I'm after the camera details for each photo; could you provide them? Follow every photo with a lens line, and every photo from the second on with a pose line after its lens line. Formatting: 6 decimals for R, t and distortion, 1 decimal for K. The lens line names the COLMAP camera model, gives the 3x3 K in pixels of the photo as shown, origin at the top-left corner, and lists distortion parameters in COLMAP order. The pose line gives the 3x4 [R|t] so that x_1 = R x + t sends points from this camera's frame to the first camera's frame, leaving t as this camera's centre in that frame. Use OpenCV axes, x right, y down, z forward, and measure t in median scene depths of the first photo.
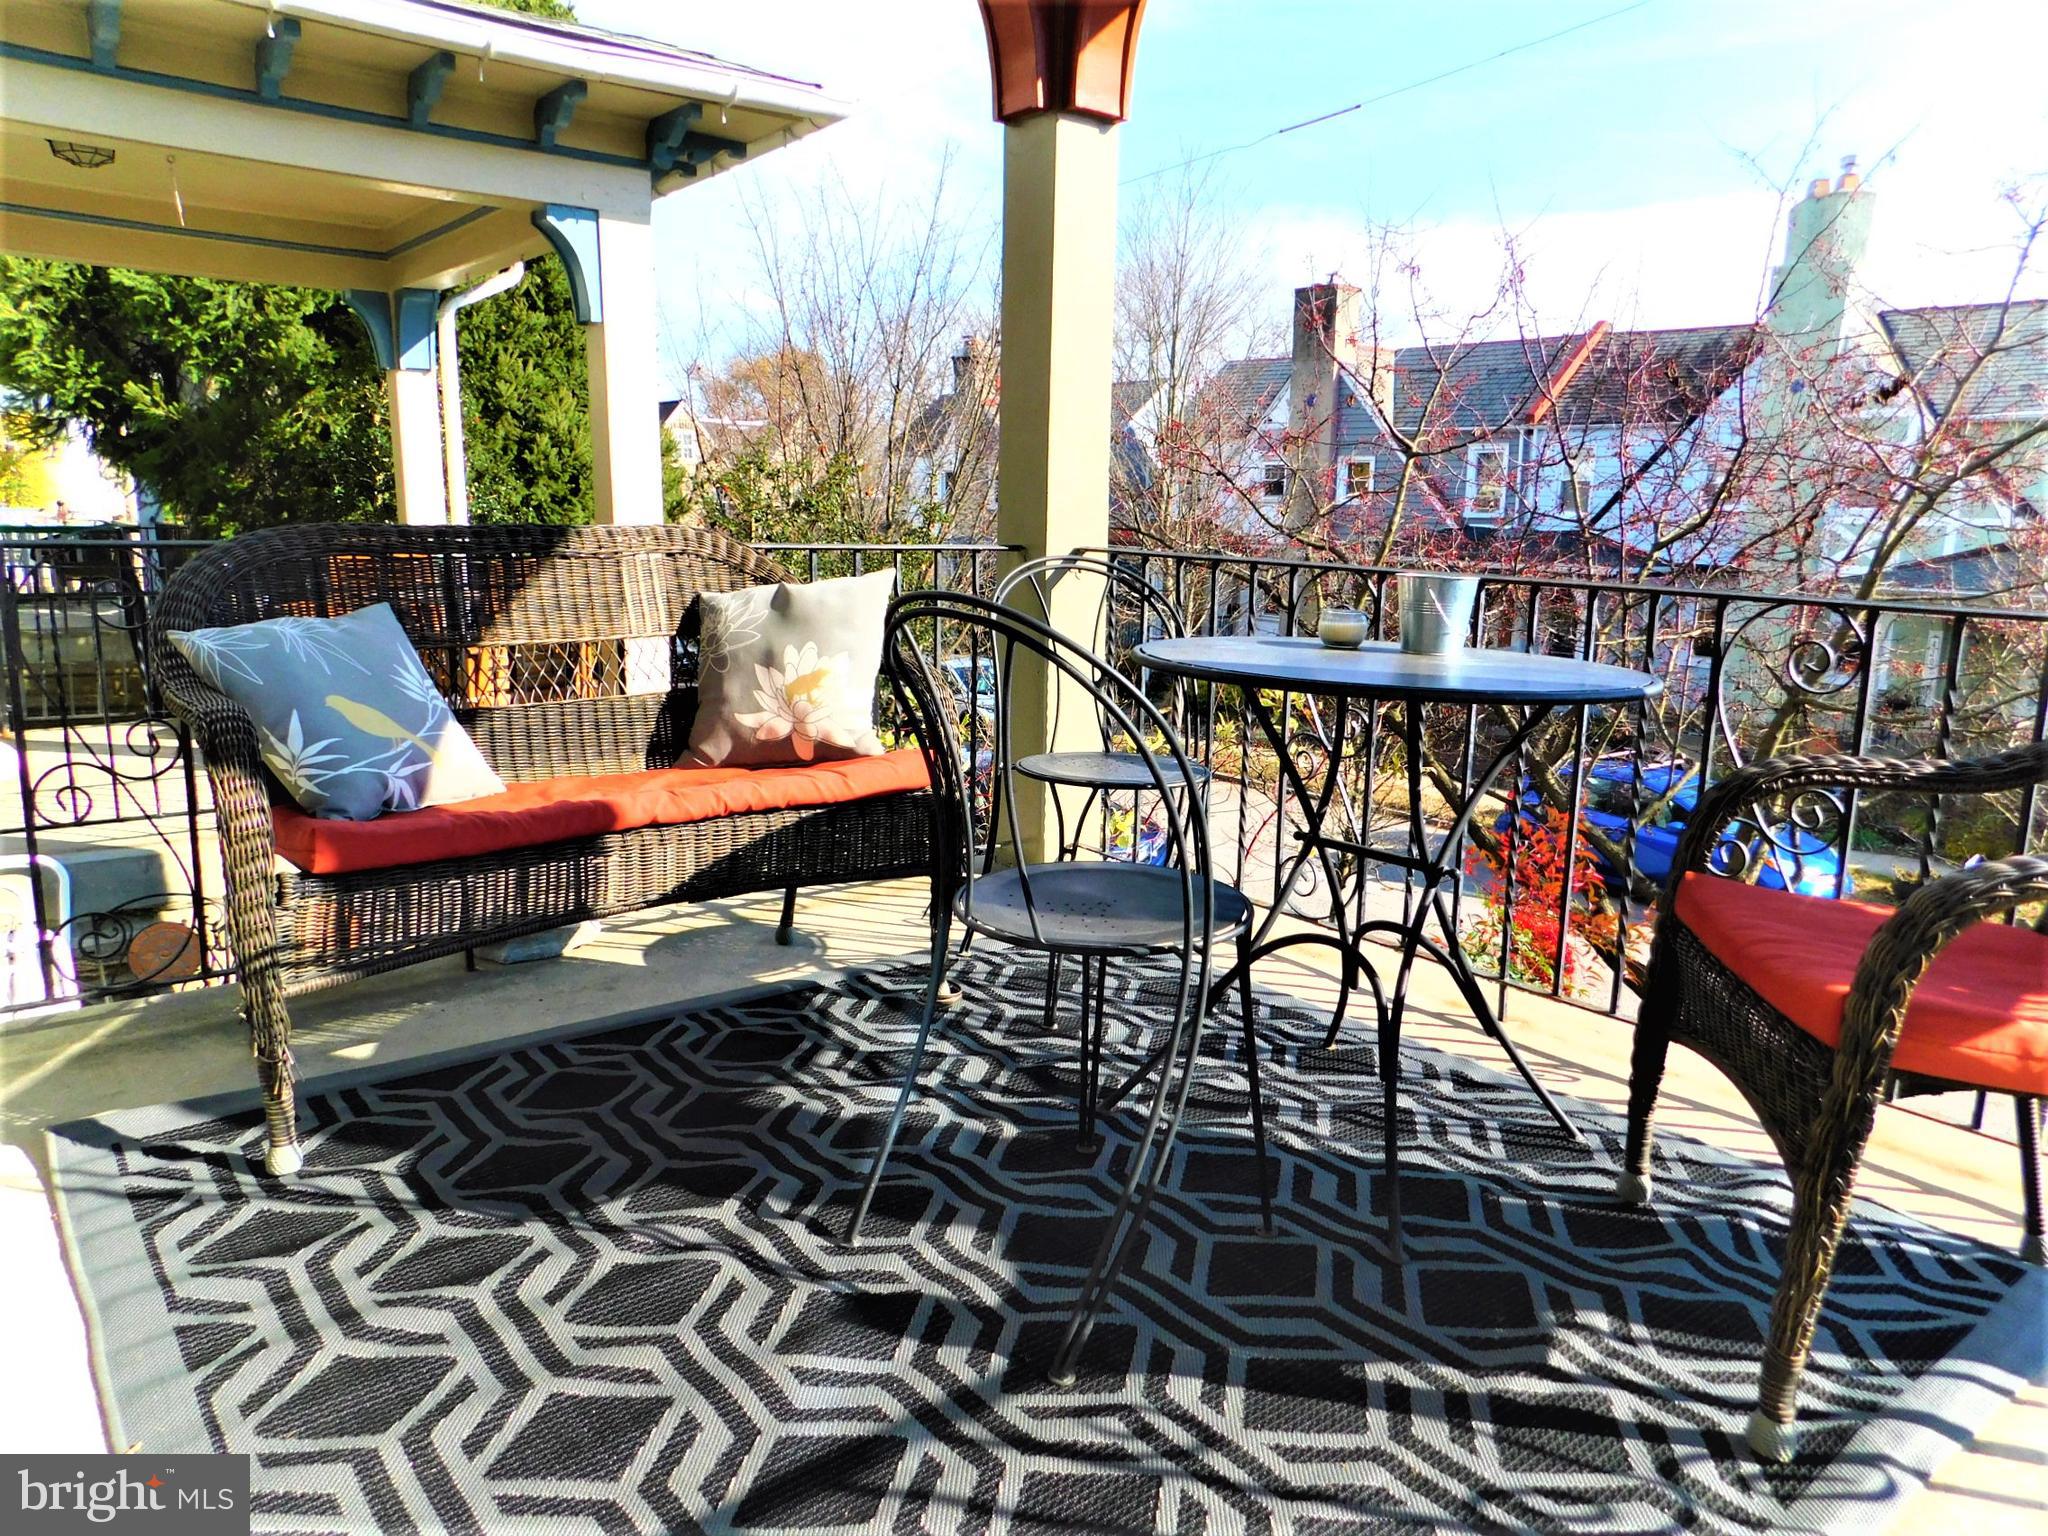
lens RADIAL K [[1386.8, 0, 1031.2], [0, 1386.8, 764.5], [0, 0, 1]] dist [-0.062881, 0.069805]
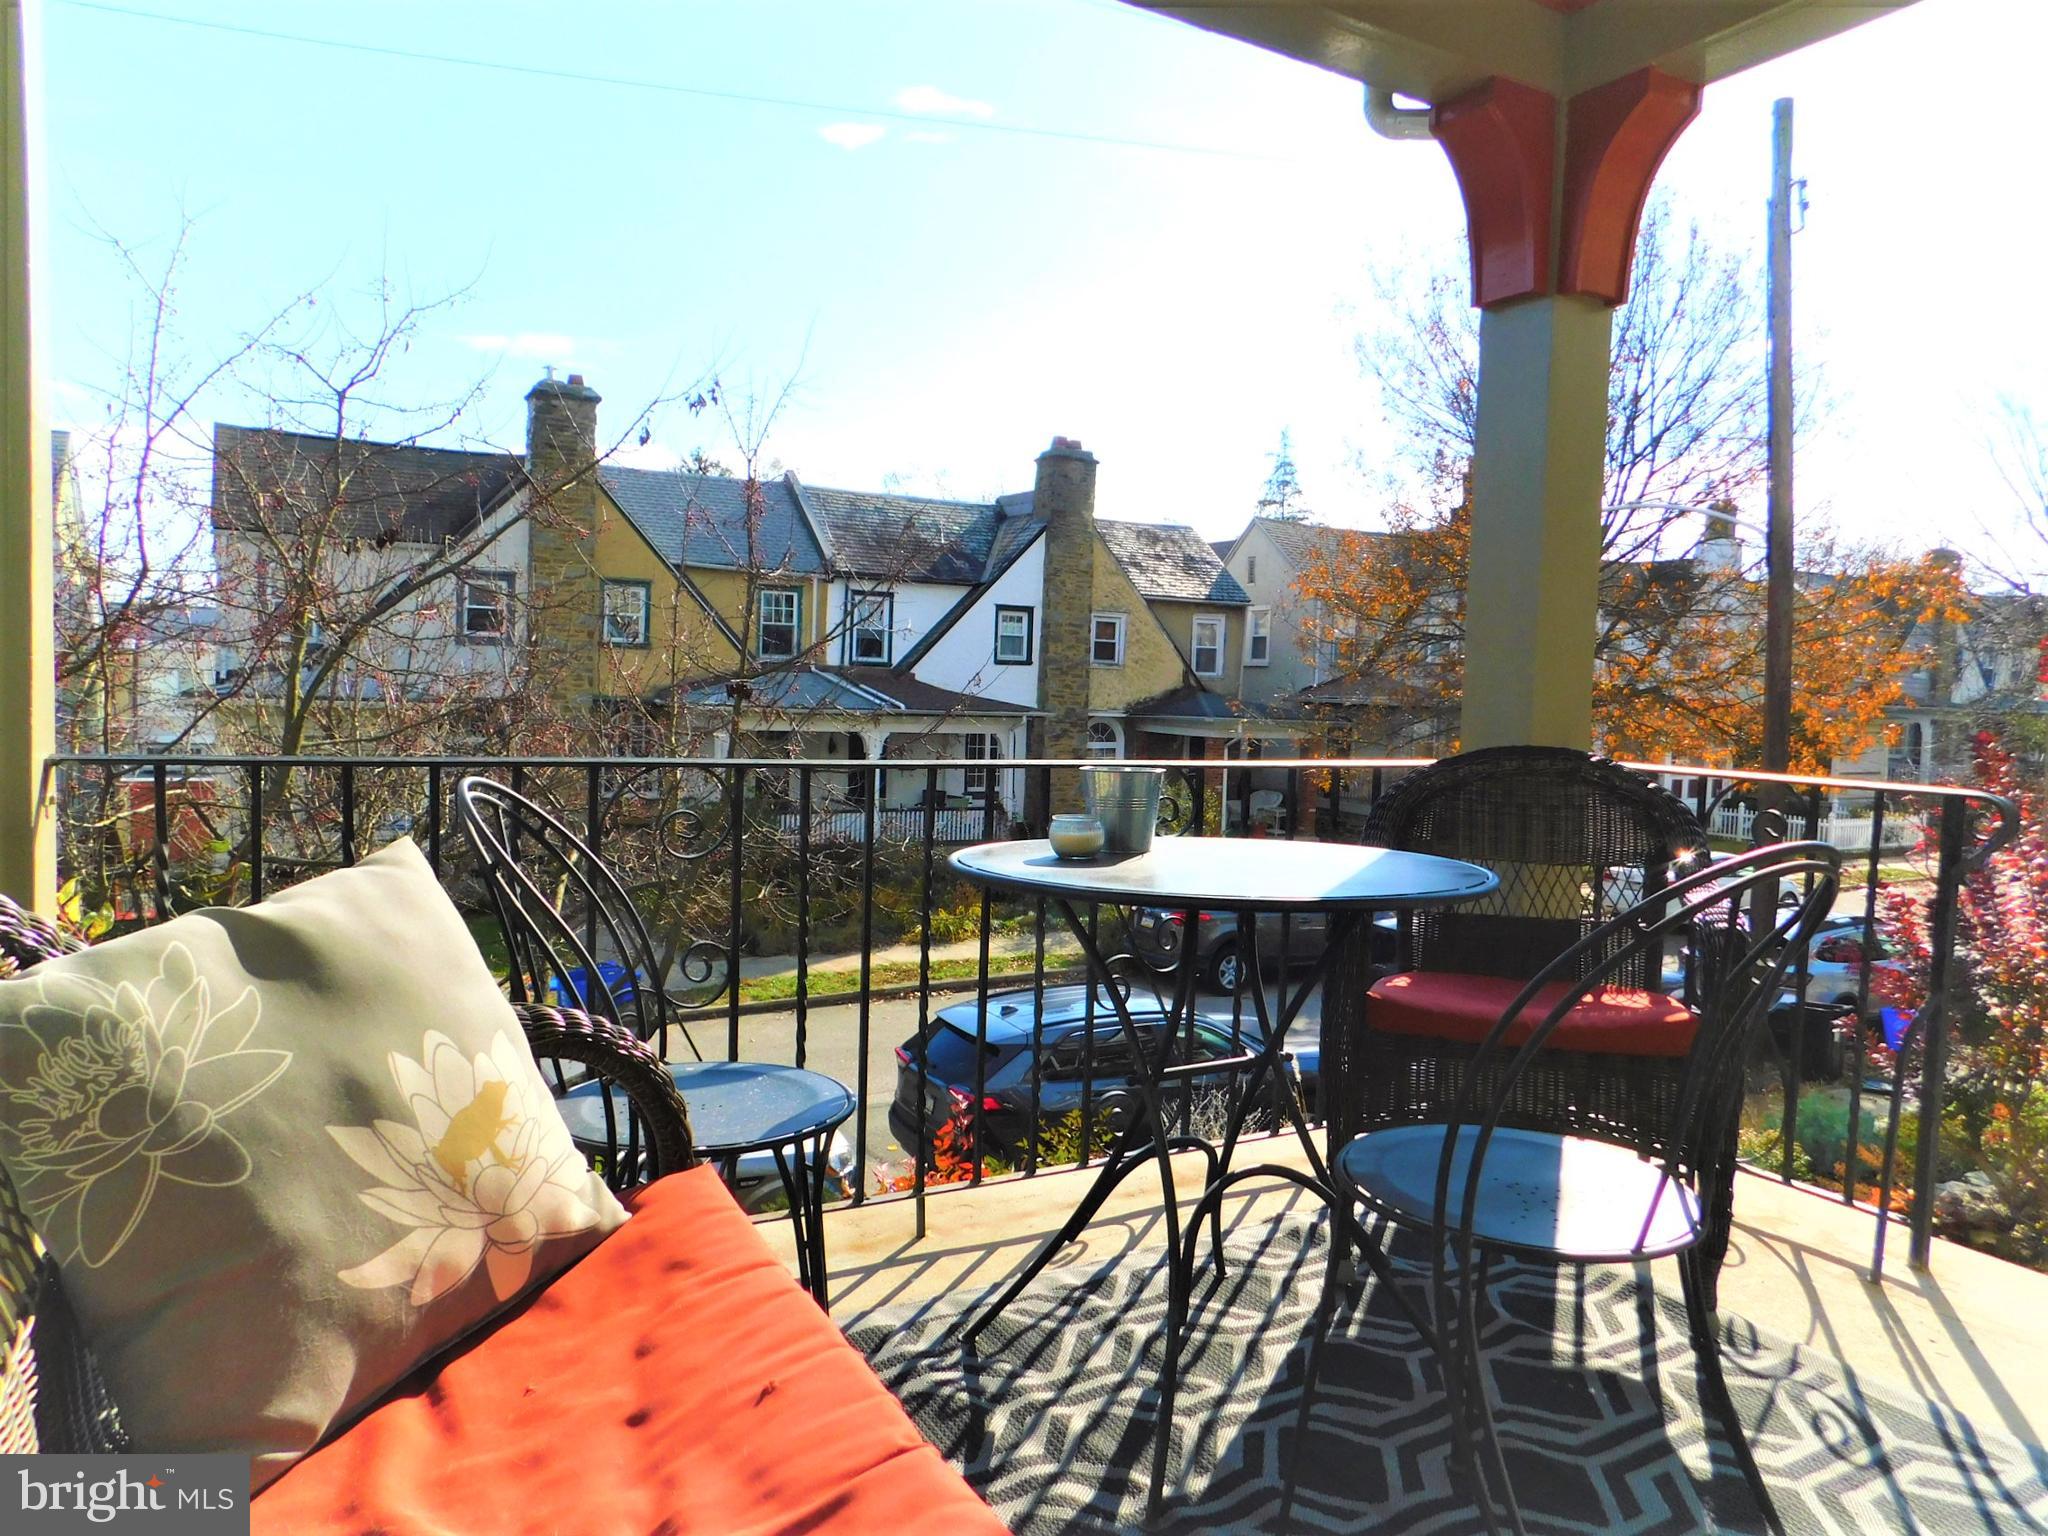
lens RADIAL K [[1386.8, 0, 1031.2], [0, 1386.8, 764.5], [0, 0, 1]] dist [-0.062881, 0.069805]
pose [[0.164349, -0.076238, 0.983452, -0.611844], [0.155955, 0.986477, 0.050410, -0.184684], [-0.973996, 0.145089, 0.174016, 0.837127]]
